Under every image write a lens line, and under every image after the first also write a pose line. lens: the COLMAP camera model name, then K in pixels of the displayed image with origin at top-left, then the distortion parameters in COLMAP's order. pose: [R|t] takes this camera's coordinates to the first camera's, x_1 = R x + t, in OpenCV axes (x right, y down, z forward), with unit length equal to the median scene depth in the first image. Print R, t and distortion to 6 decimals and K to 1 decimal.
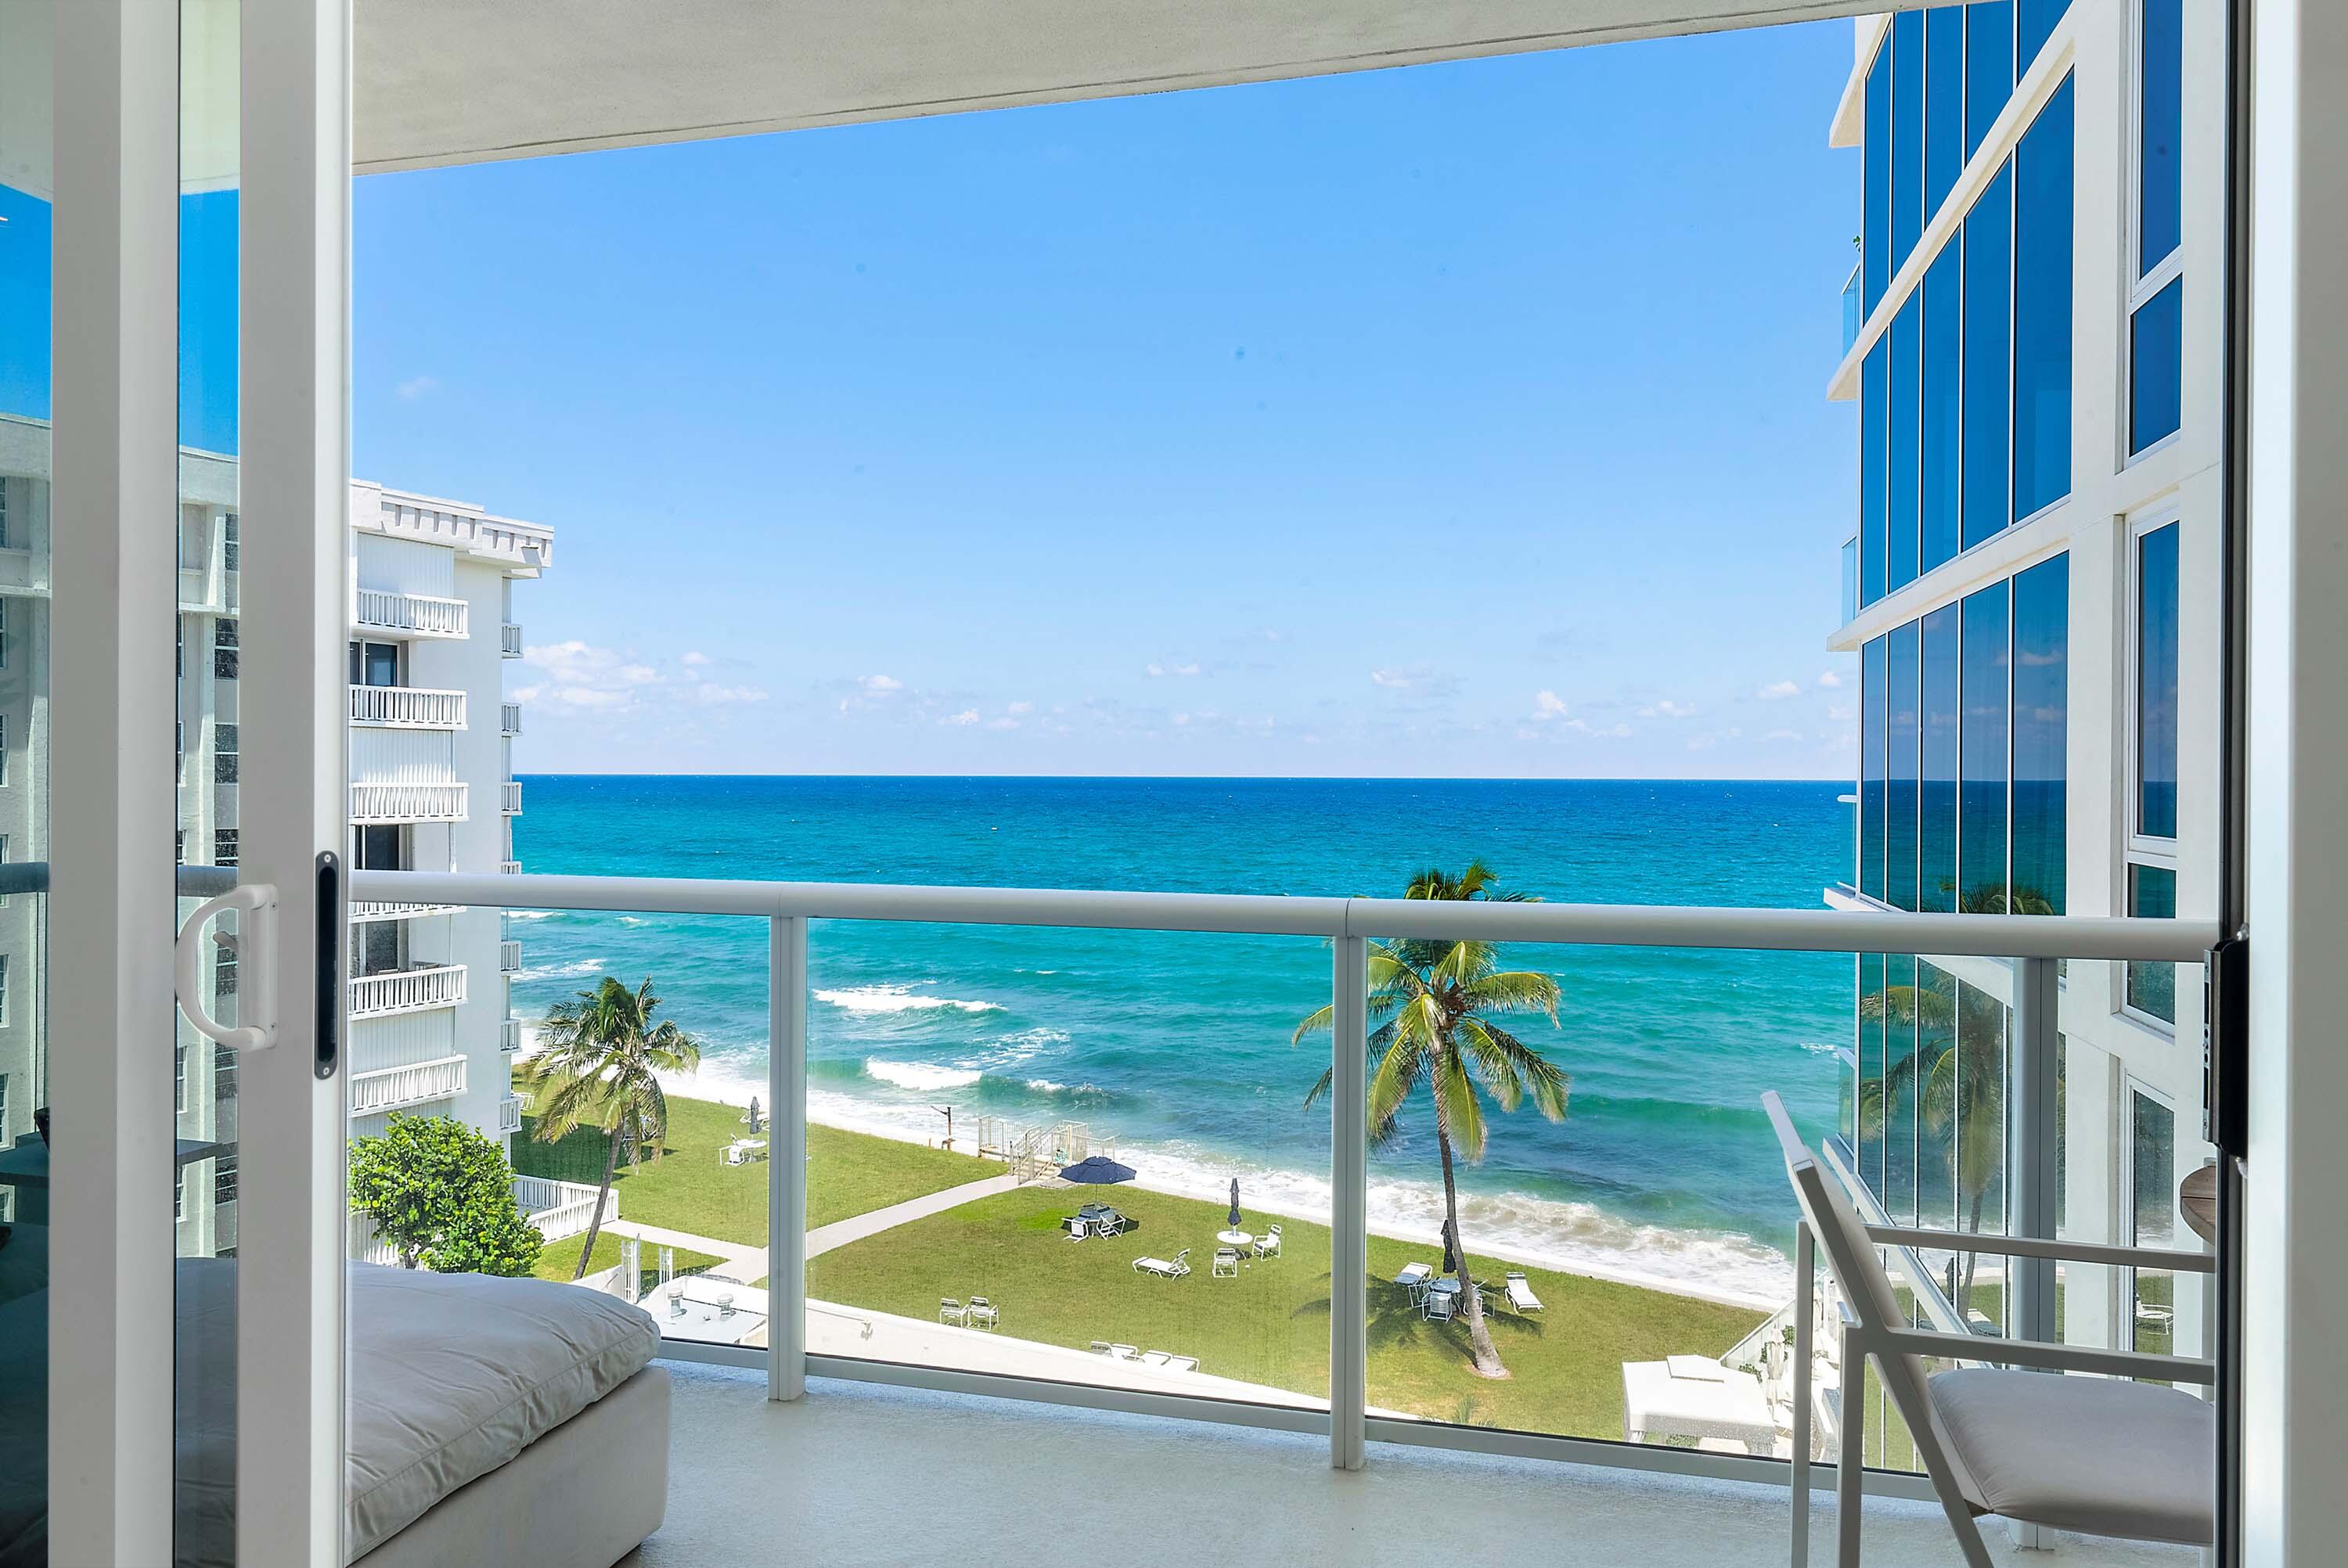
lens RADIAL K [[1564.3, 0, 1175.8], [0, 1564.3, 783.5], [0, 0, 1]] dist [0.000716, 0.001224]
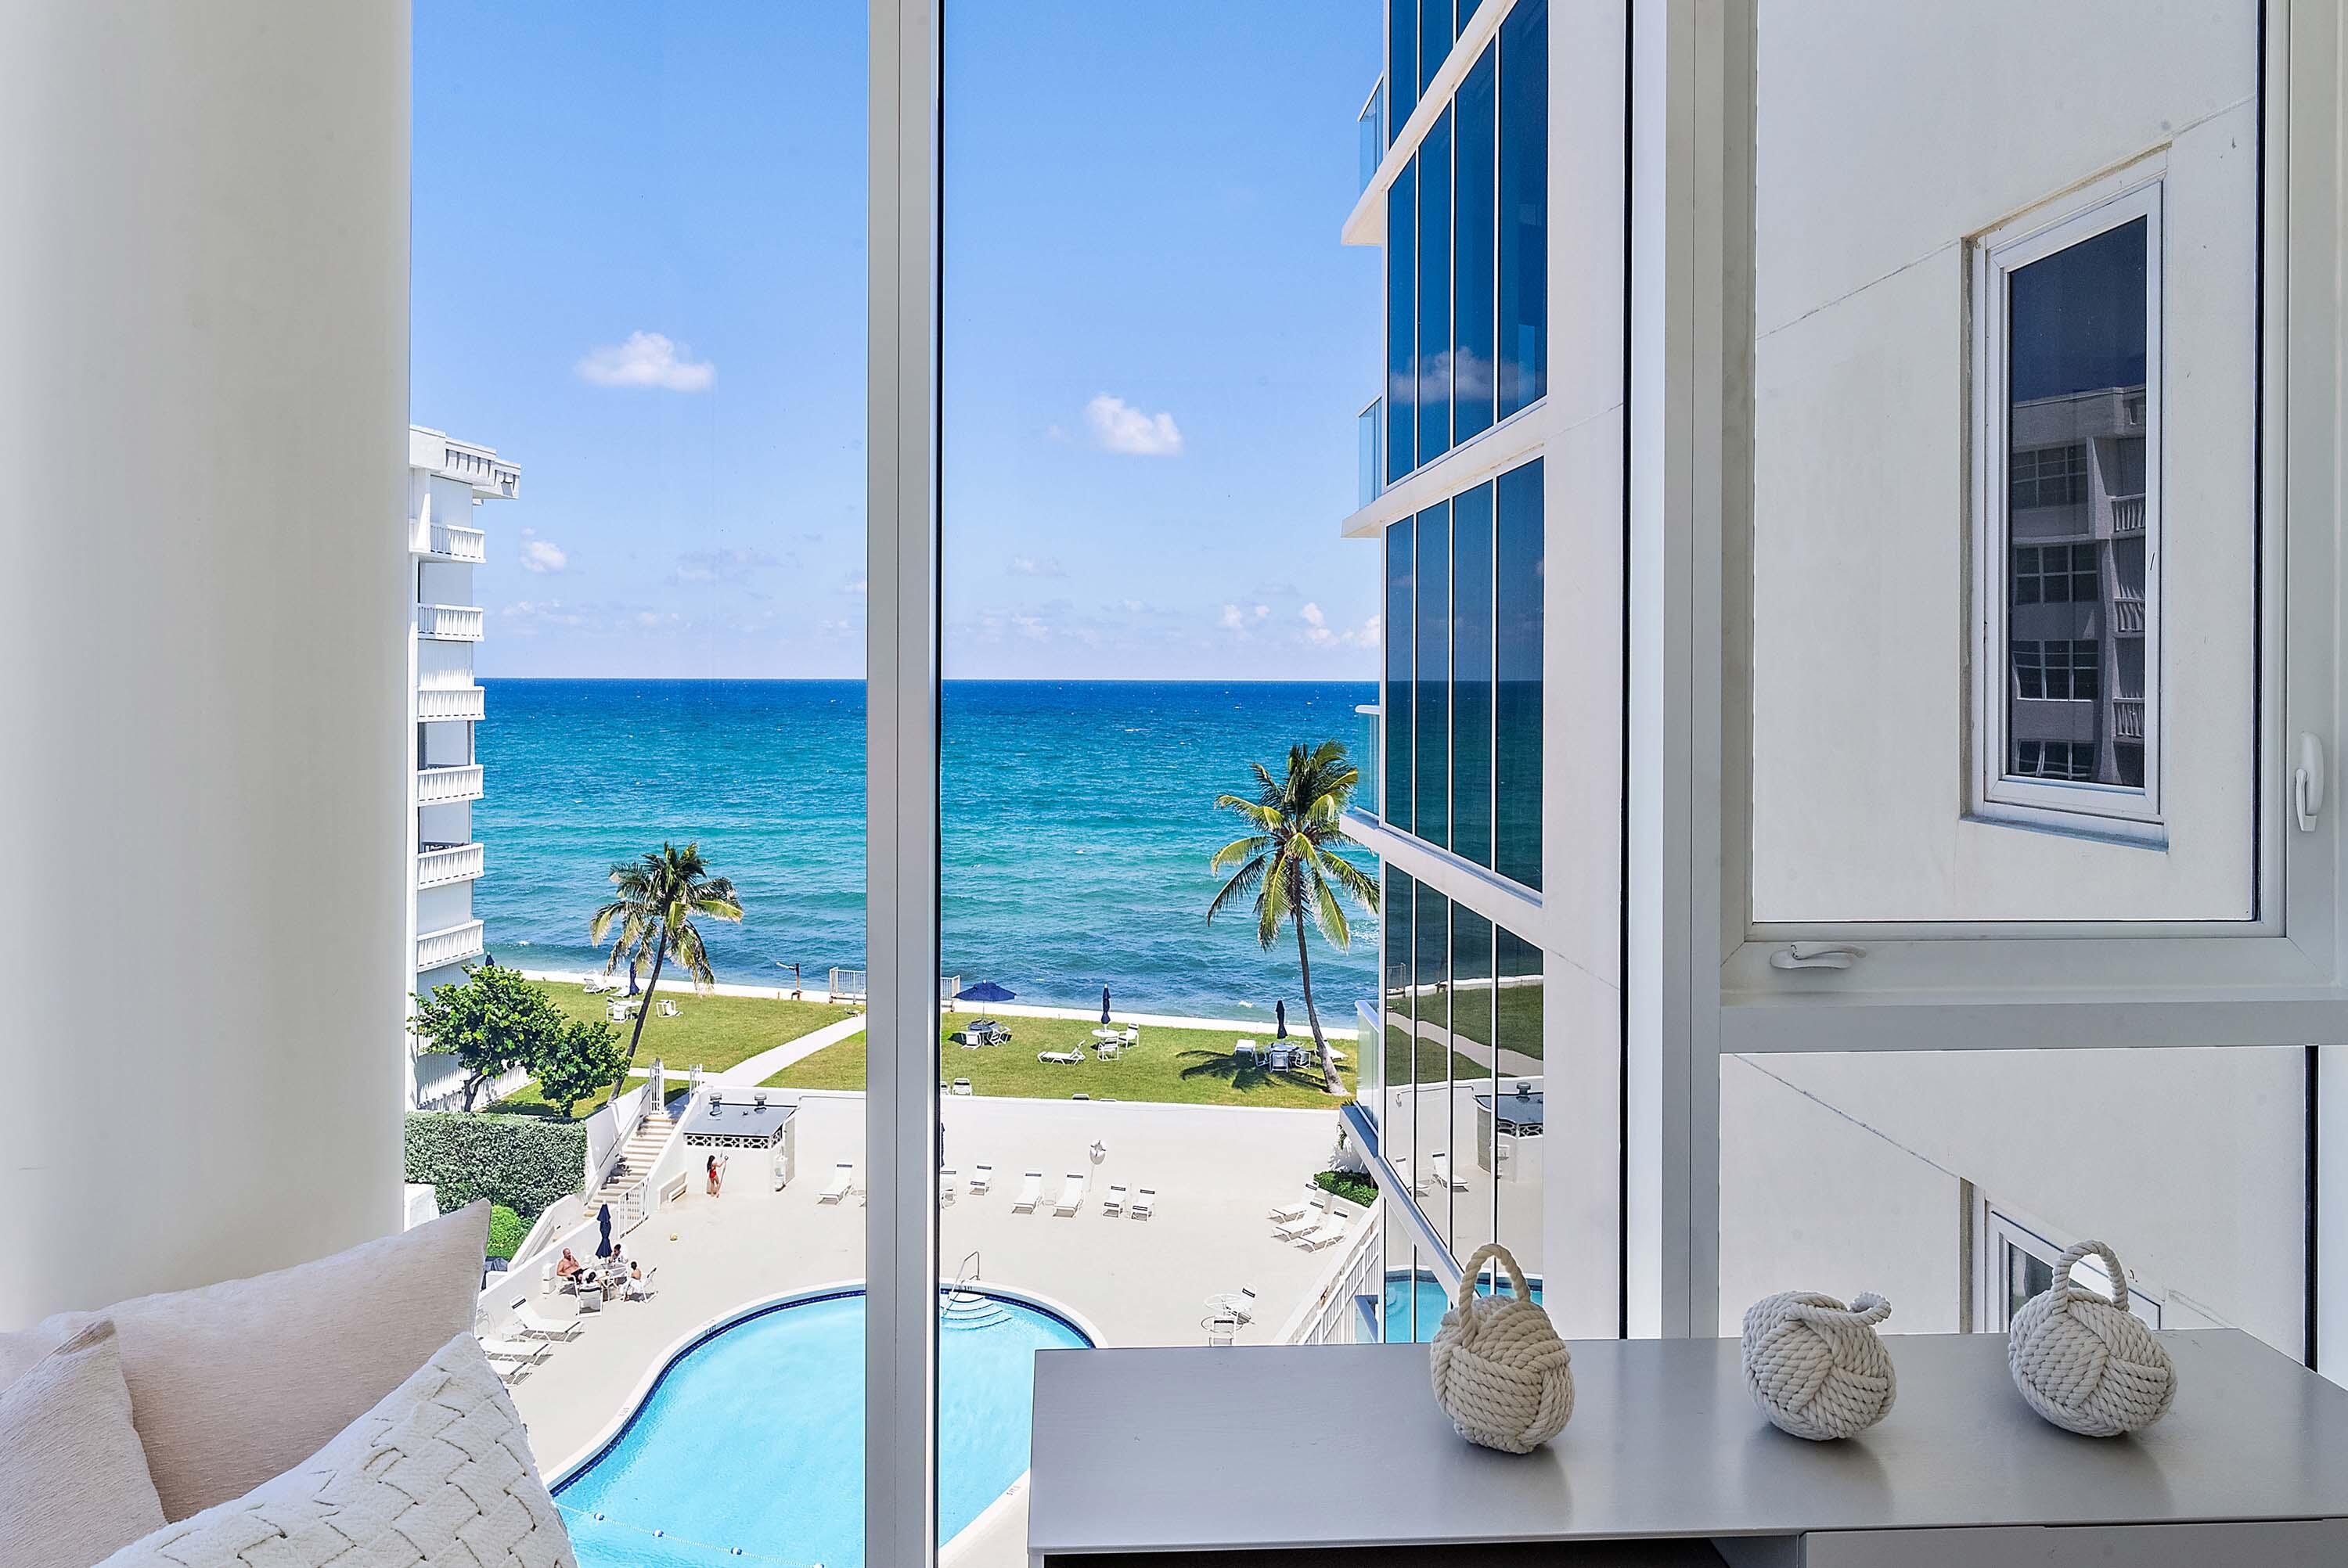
lens RADIAL K [[1564.3, 0, 1175.8], [0, 1564.3, 783.5], [0, 0, 1]] dist [0.000716, 0.001224]
pose [[0.948291, -0.016660, 0.316965, 0.057448], [-0.002763, 0.998150, 0.060730, -0.001675], [-0.317390, -0.058466, 0.946491, 0.218720]]
